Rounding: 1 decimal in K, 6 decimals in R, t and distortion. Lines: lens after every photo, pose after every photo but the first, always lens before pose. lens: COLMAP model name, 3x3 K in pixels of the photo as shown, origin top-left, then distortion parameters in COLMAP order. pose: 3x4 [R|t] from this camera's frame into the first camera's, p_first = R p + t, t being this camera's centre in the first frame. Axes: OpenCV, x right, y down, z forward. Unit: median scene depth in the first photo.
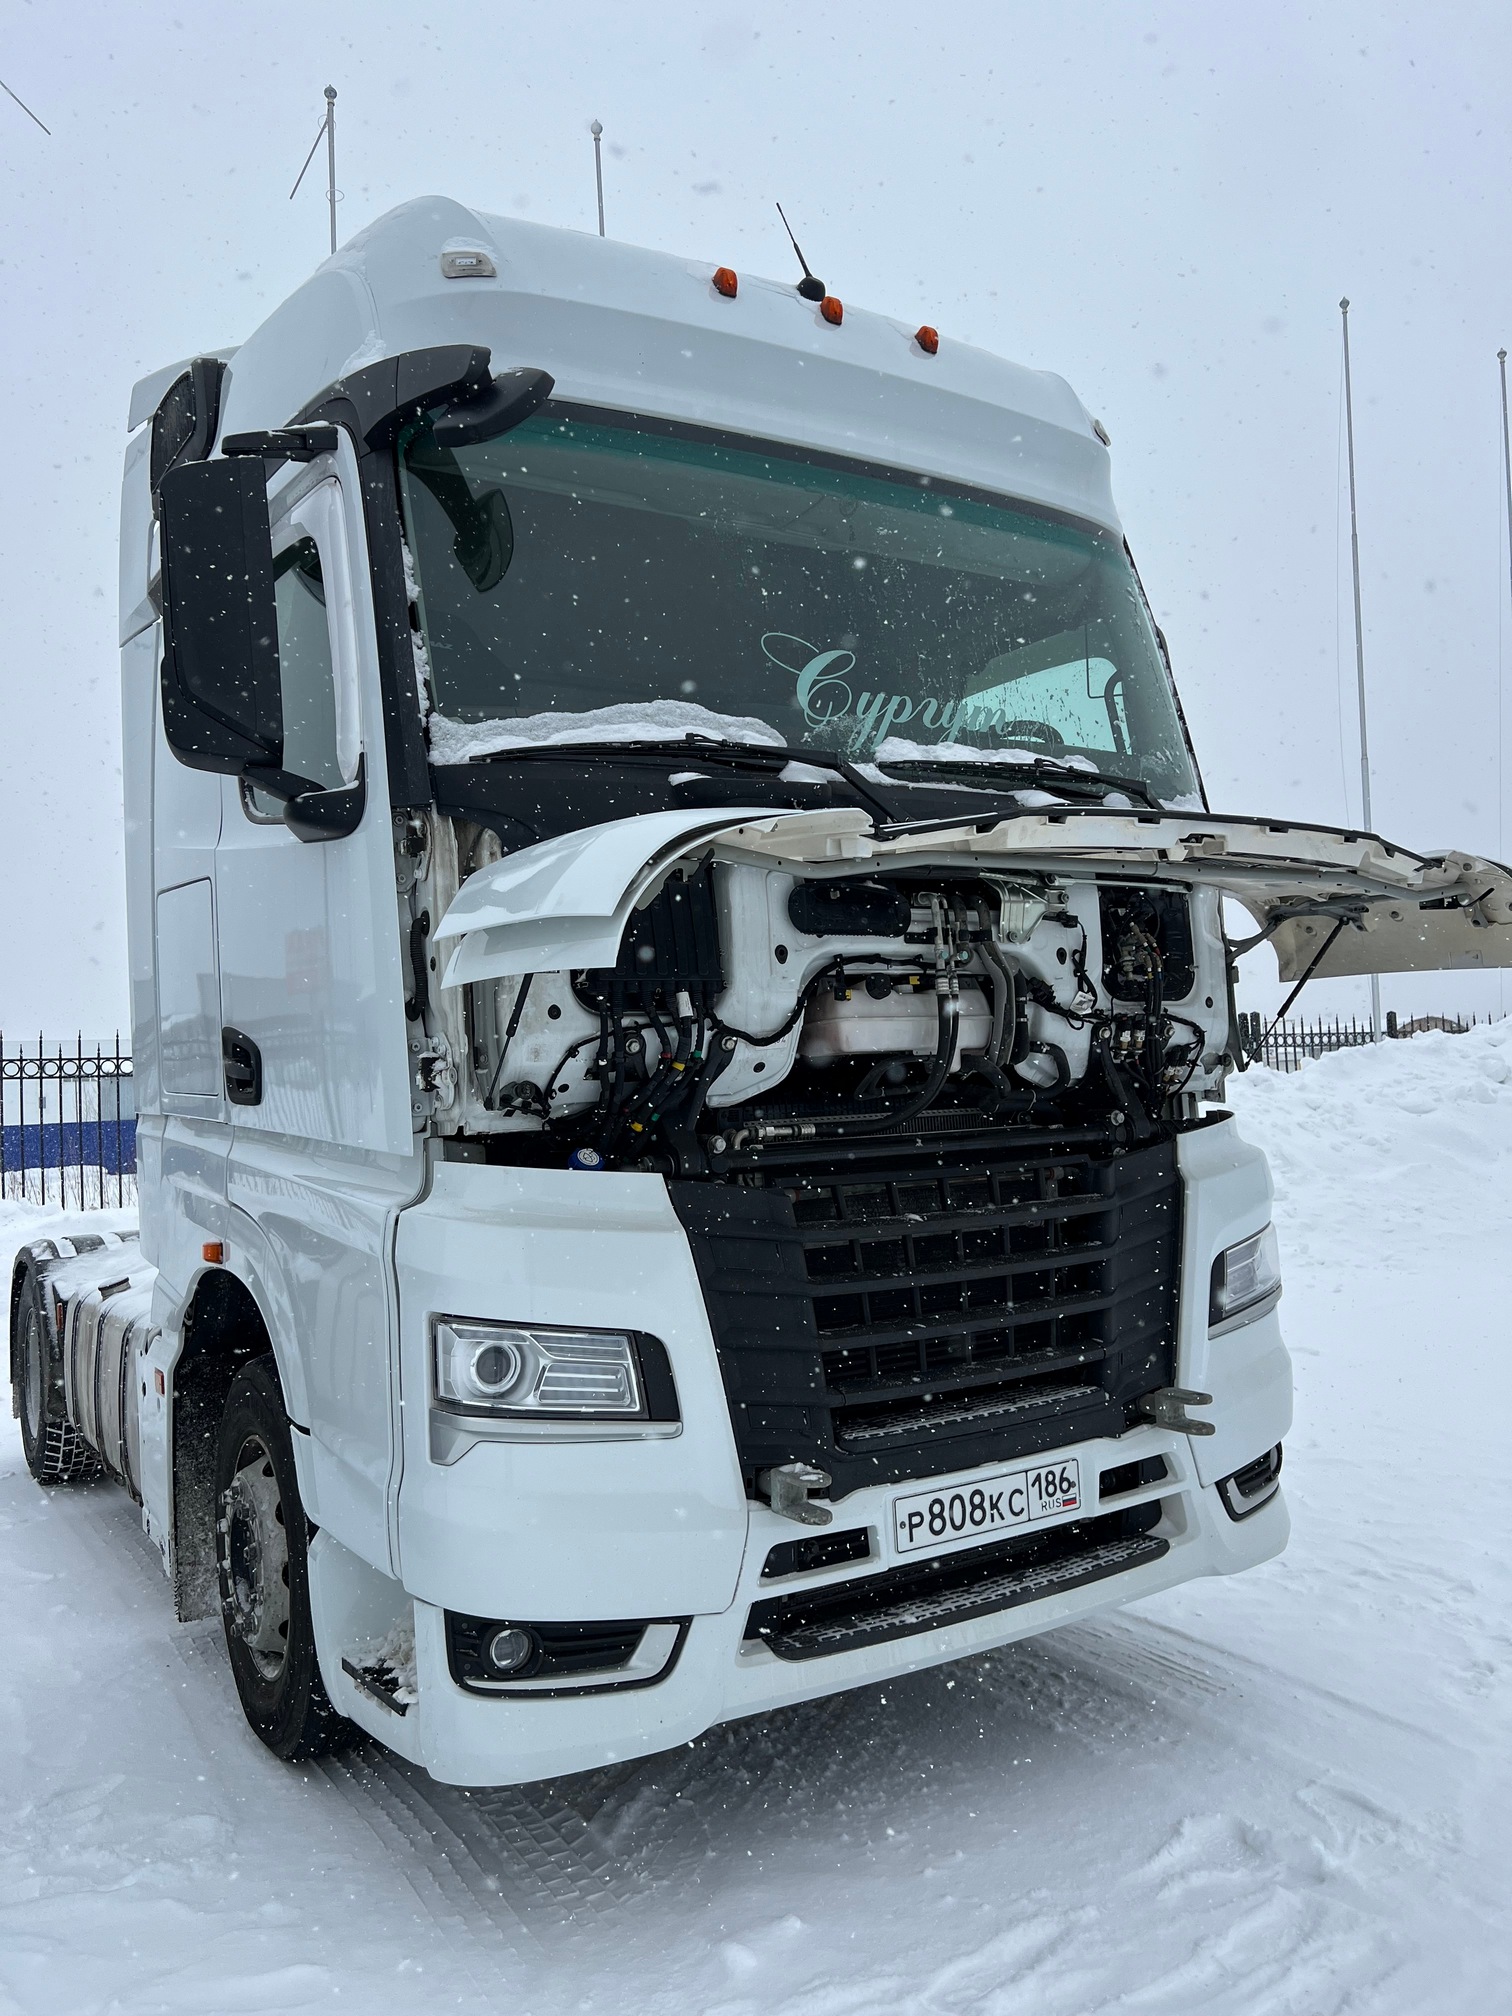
lens RADIAL K [[1519.0, 0, 725.3], [0, 1519.0, 1004.9], [0, 0, 1]] dist [0.061614, -0.076684]
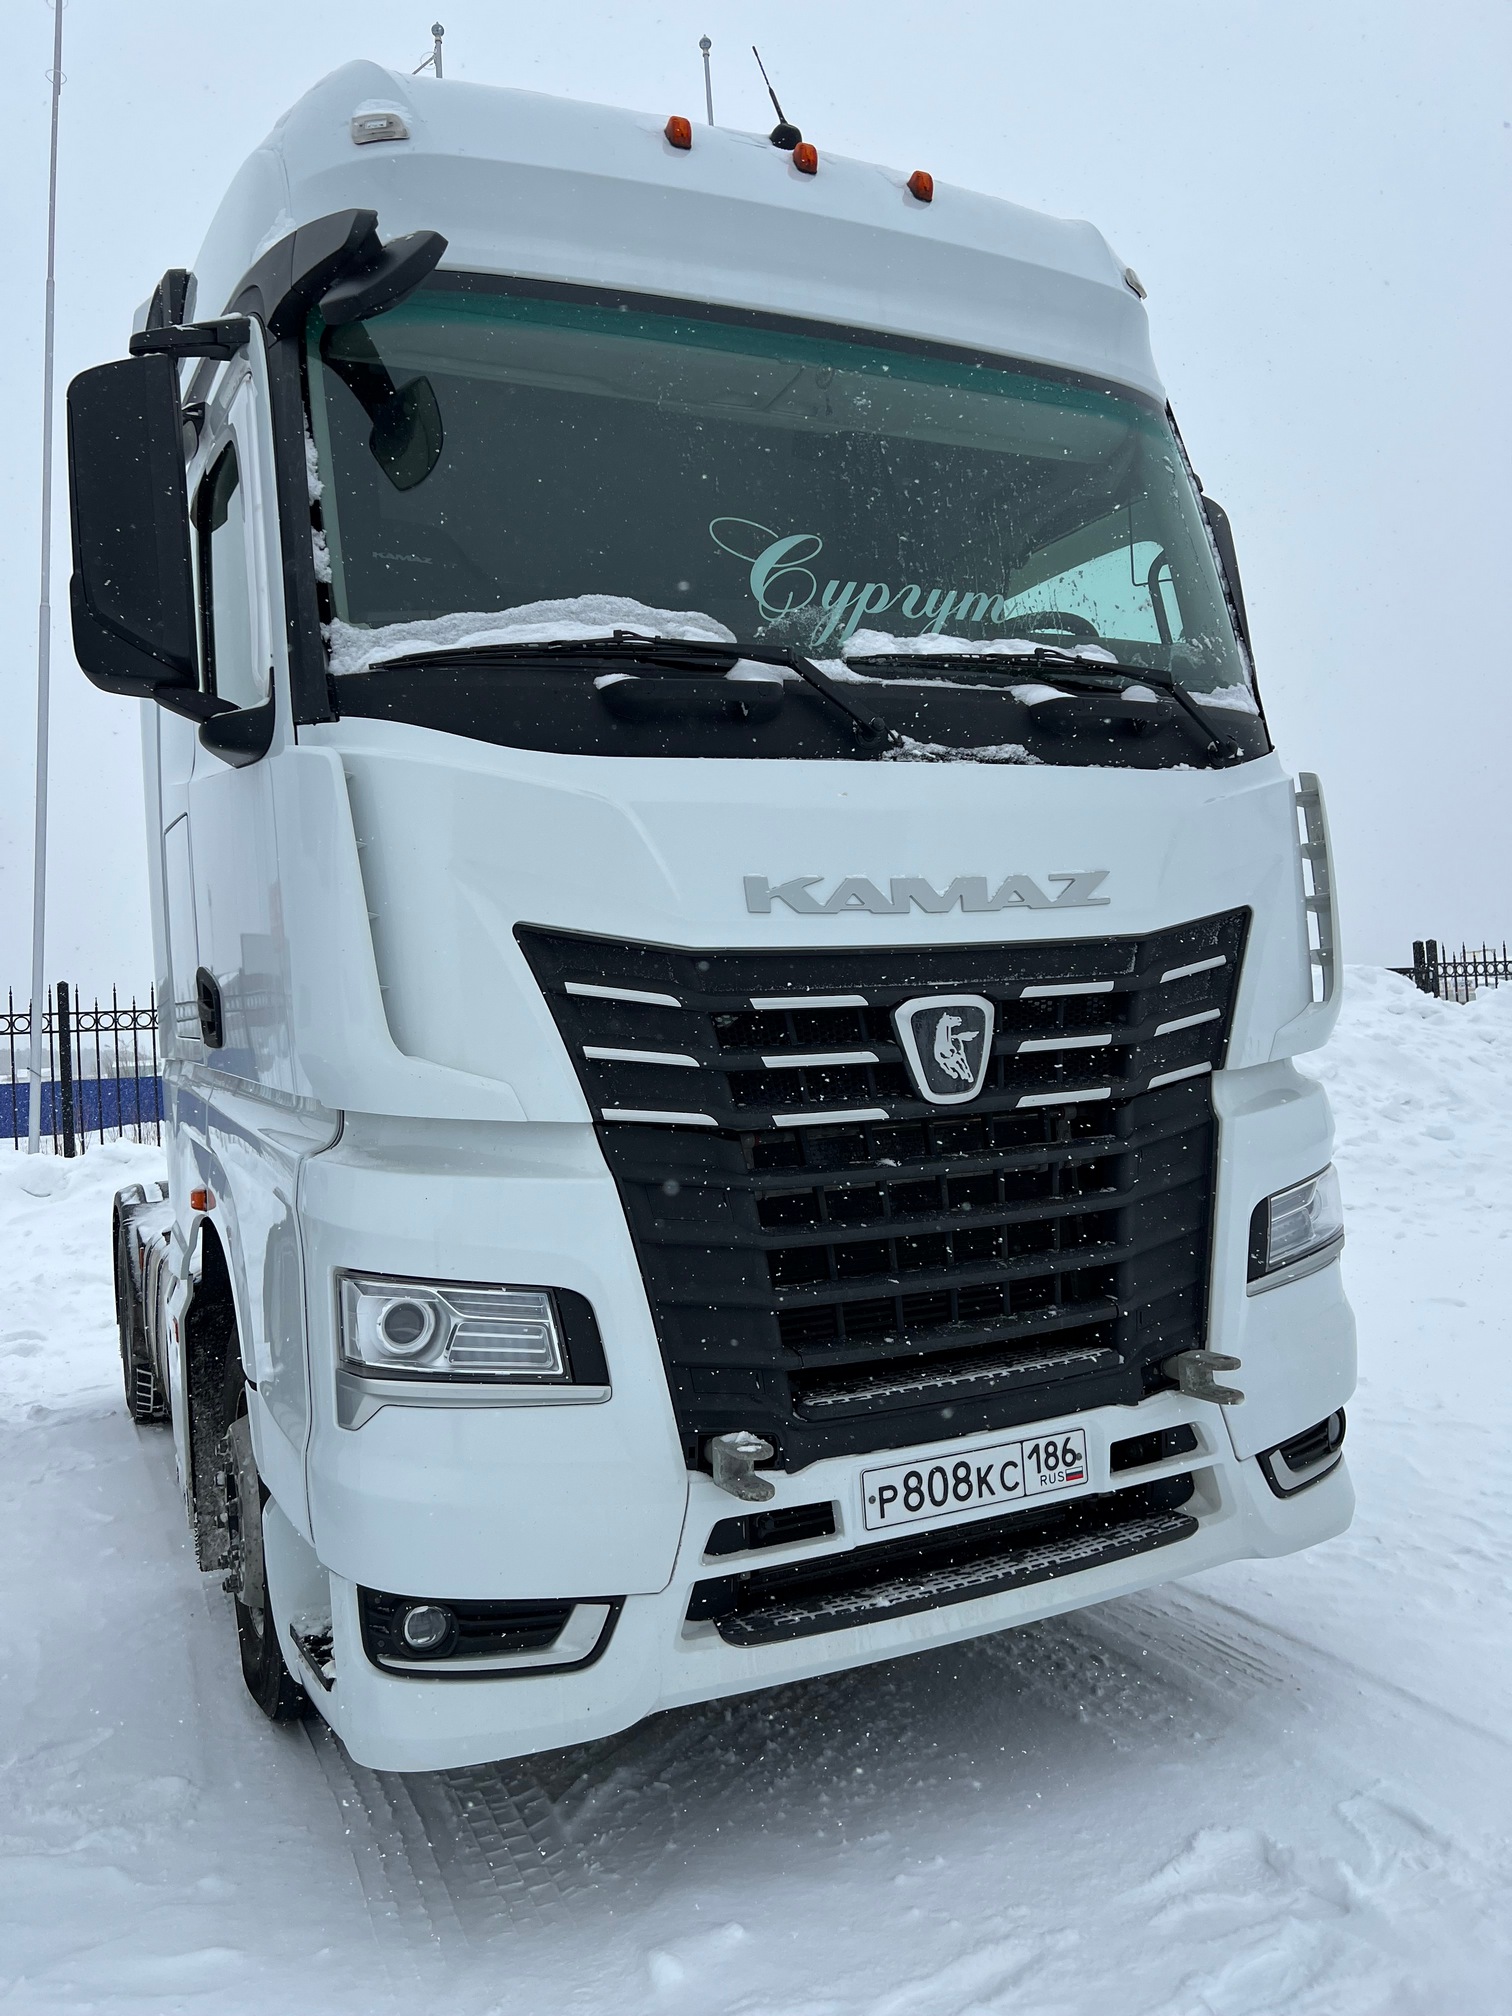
lens RADIAL K [[1518.5, 0, 718.1], [0, 1518.5, 992.2], [0, 0, 1]] dist [0.059899, -0.074560]
pose [[0.993320, -0.016411, -0.114220, 0.129791], [0.019730, 0.999414, 0.027985, 0.011770], [0.113694, -0.030052, 0.993061, 0.095807]]
